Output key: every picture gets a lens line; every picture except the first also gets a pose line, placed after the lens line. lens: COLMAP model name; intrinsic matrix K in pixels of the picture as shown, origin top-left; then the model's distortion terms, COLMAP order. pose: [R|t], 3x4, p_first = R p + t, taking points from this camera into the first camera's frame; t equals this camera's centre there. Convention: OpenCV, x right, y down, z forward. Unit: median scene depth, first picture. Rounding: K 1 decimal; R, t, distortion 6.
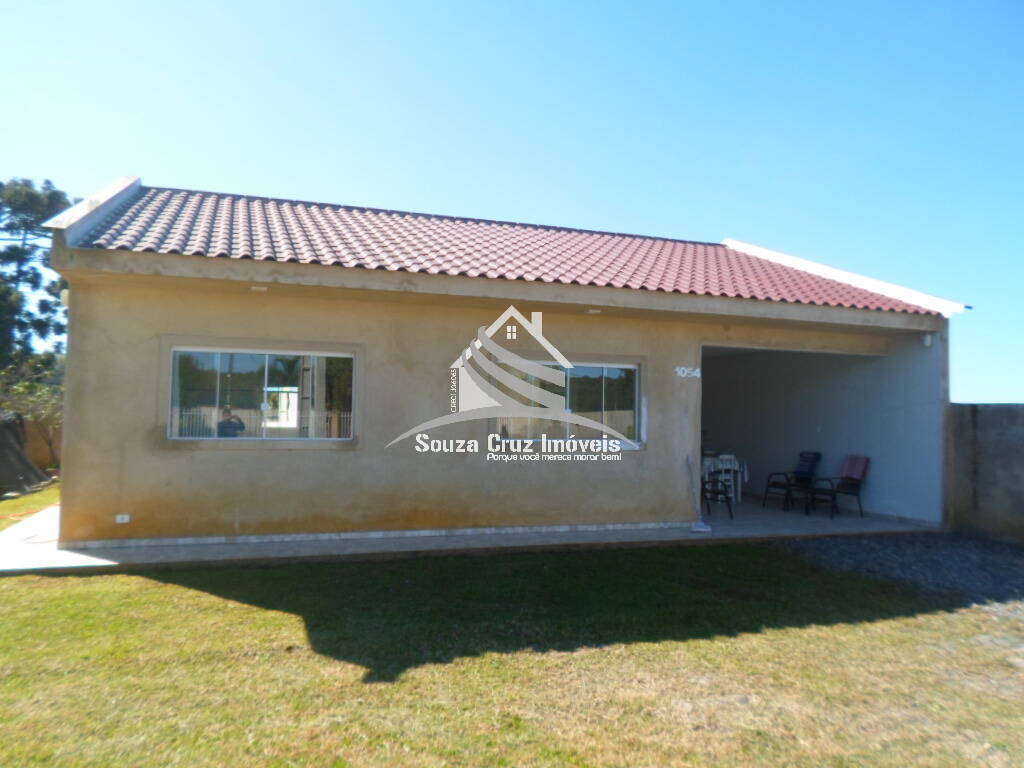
lens RADIAL K [[790.6, 0, 508.6], [0, 790.6, 381.2], [0, 0, 1]] dist [-0.017236, 0.014226]
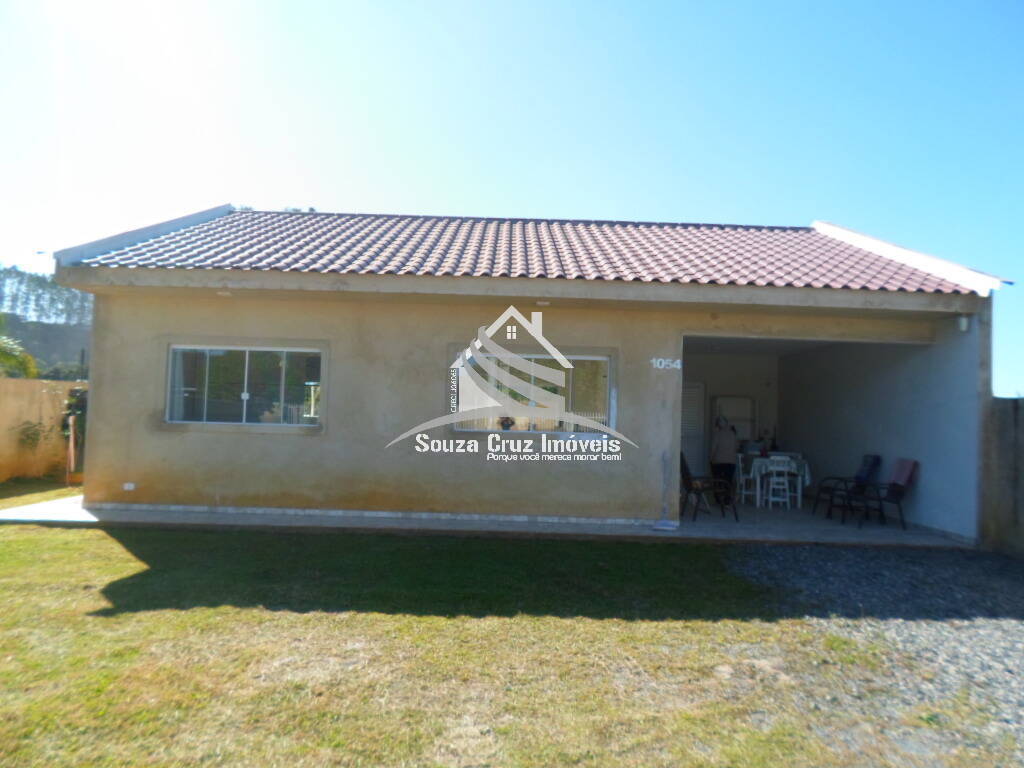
lens RADIAL K [[790.6, 0, 508.6], [0, 790.6, 381.2], [0, 0, 1]] dist [-0.017236, 0.014226]
pose [[0.944052, -0.003444, -0.329779, 0.369768], [0.001194, 0.999975, -0.007025, 0.016512], [0.329795, 0.006238, 0.944032, 0.033893]]
